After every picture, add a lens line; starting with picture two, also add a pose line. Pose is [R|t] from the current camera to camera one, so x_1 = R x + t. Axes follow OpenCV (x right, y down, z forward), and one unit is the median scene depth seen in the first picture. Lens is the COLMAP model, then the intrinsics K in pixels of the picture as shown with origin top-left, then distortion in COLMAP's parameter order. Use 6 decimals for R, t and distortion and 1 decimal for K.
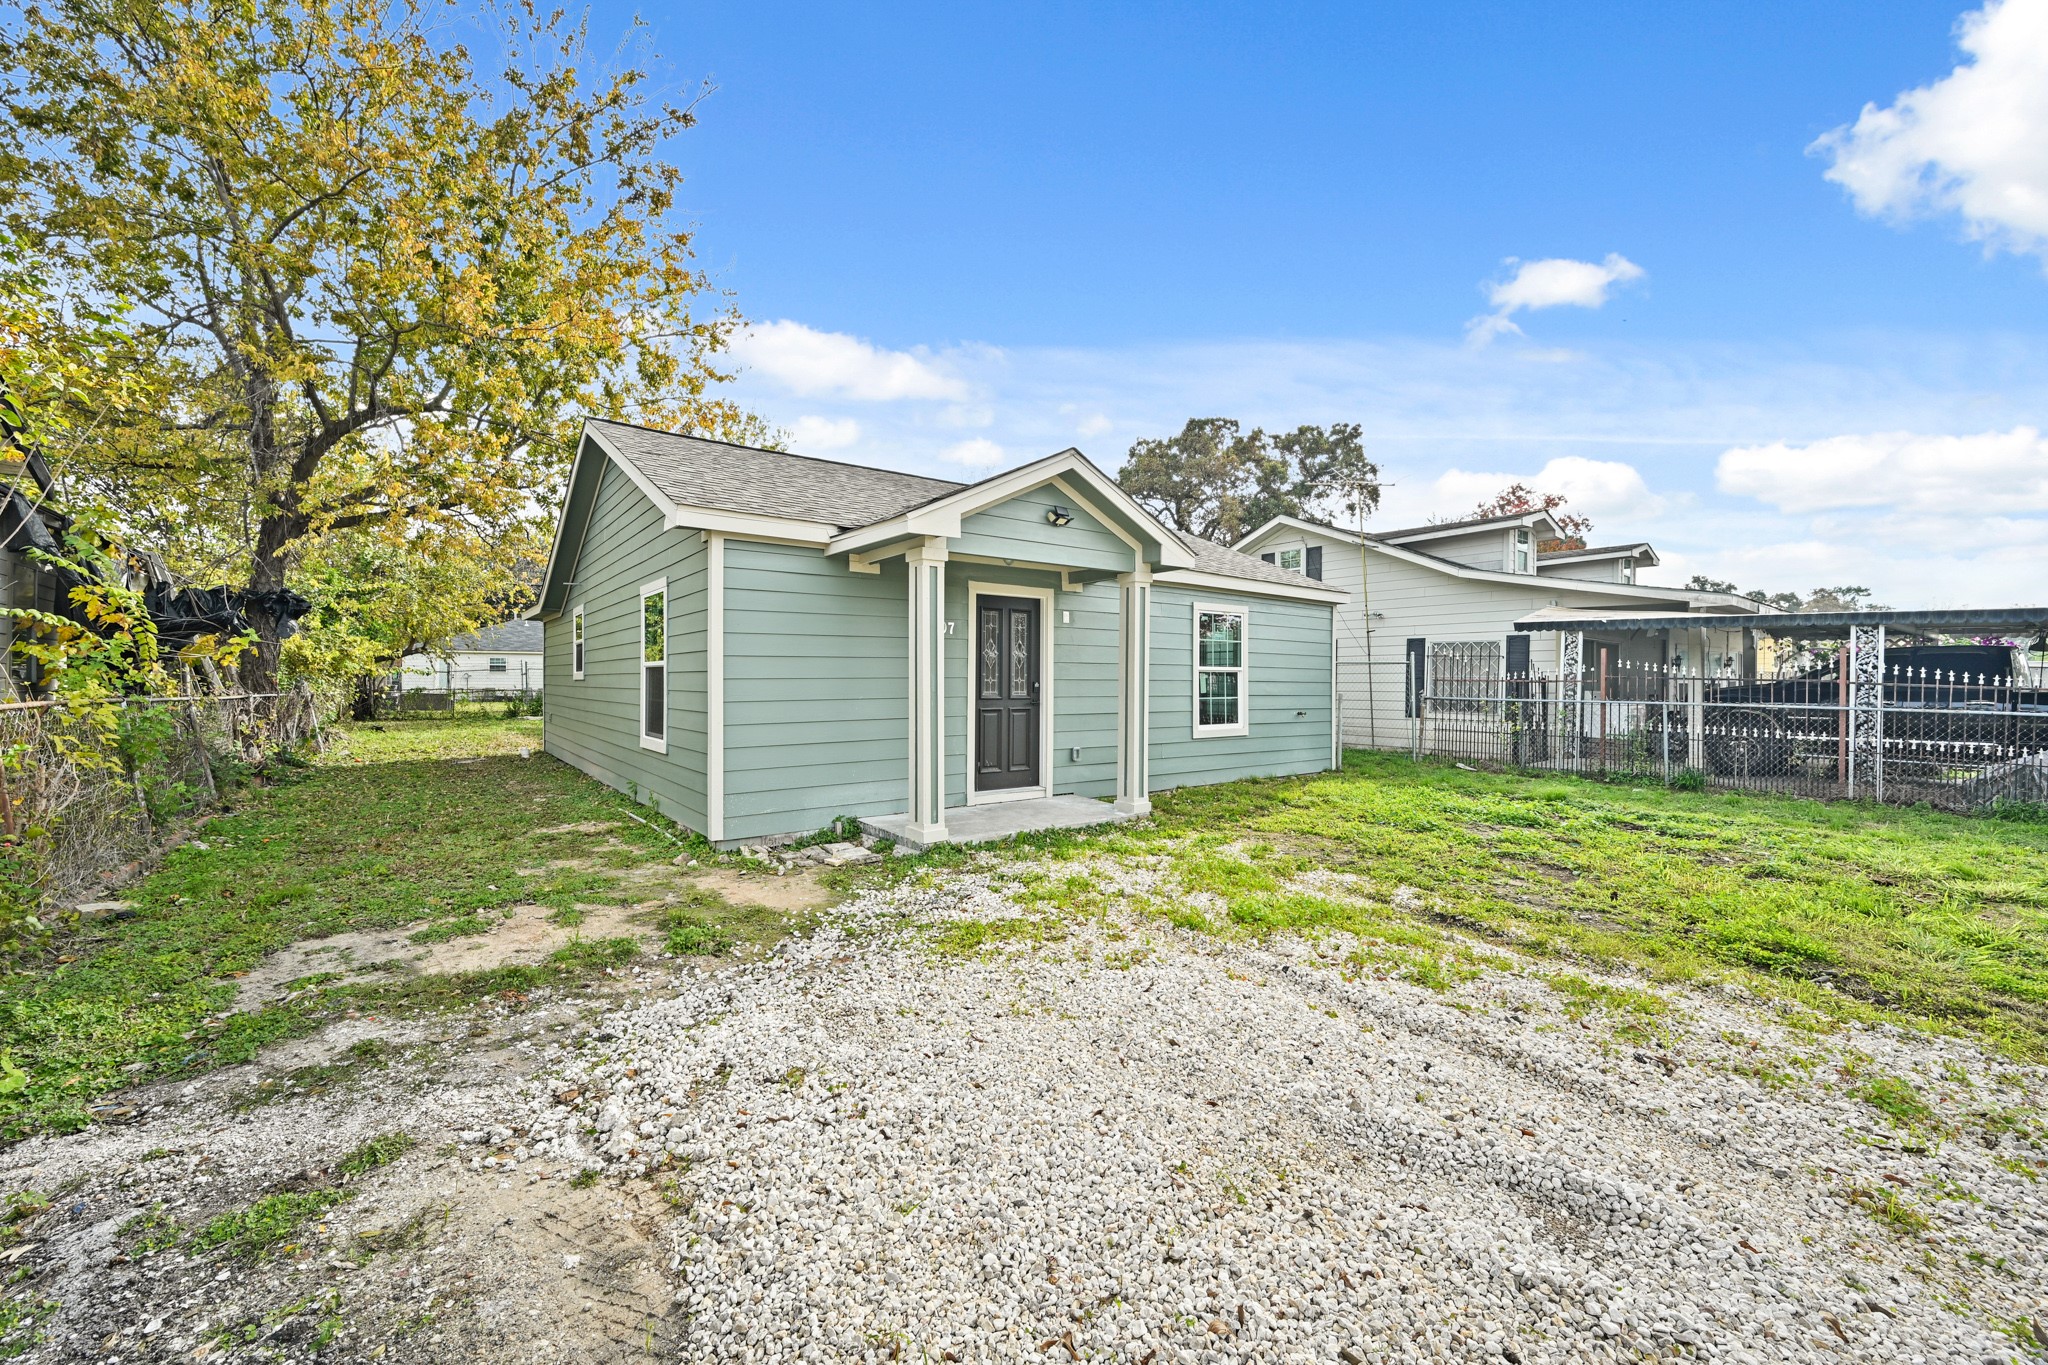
lens RADIAL K [[806.5, 0, 1025.5], [0, 806.5, 678.1], [0, 0, 1]] dist [-0.000676, 0.000125]
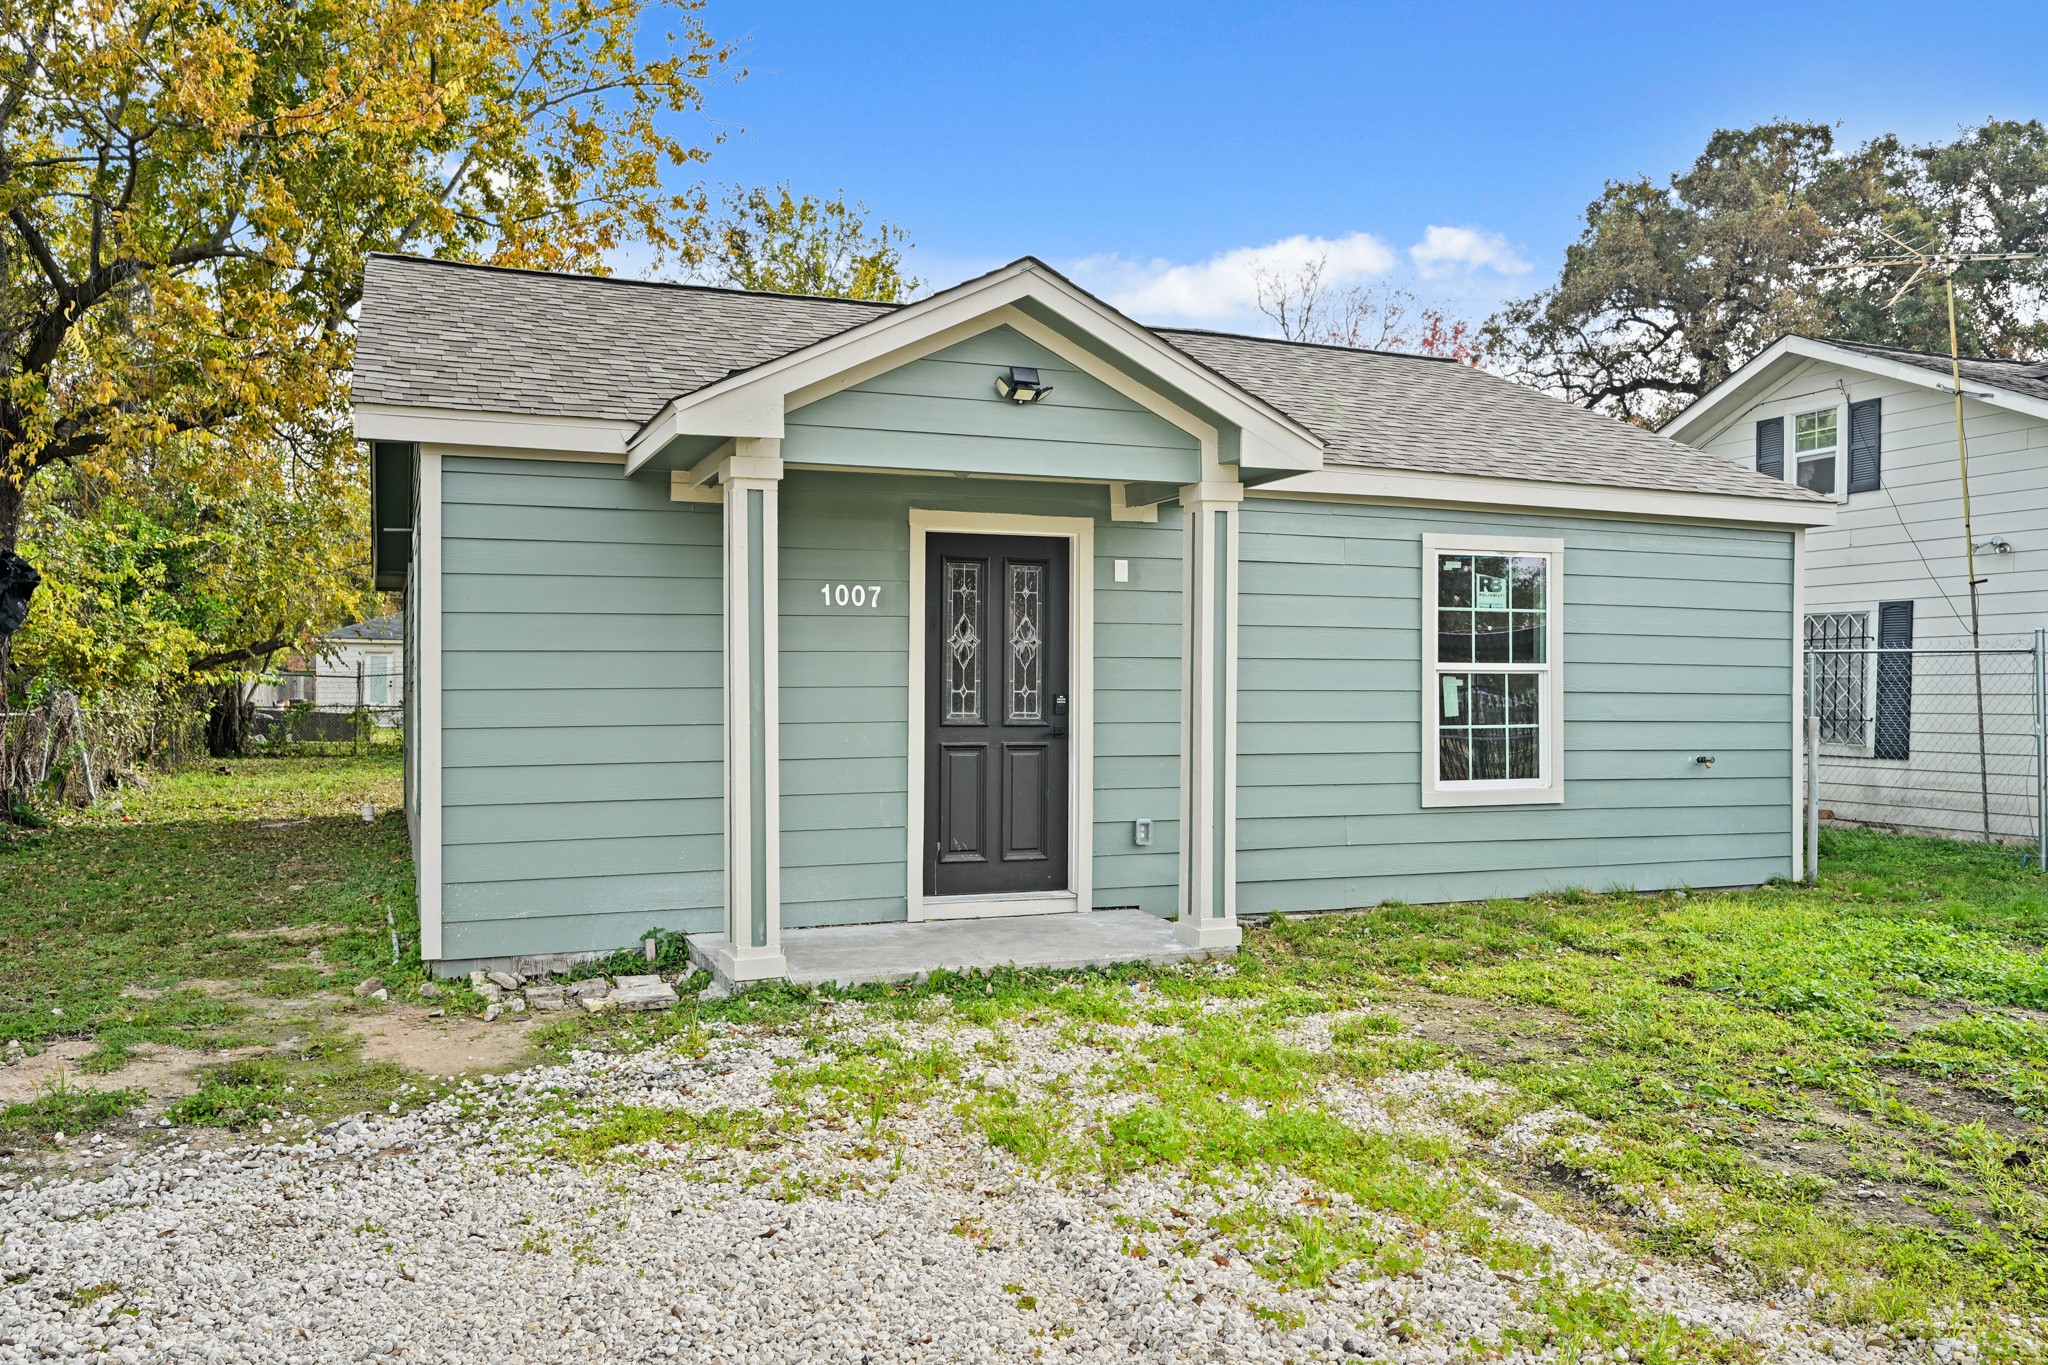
lens RADIAL K [[1597.2, 0, 1023.1], [0, 1597.2, 689.2], [0, 0, 1]] dist [-0.001978, -0.002383]
pose [[0.963569, -0.001321, -0.267456, 0.292090], [0.001966, 0.999996, 0.002141, -0.001002], [0.267452, -0.002589, 0.963568, -0.020103]]
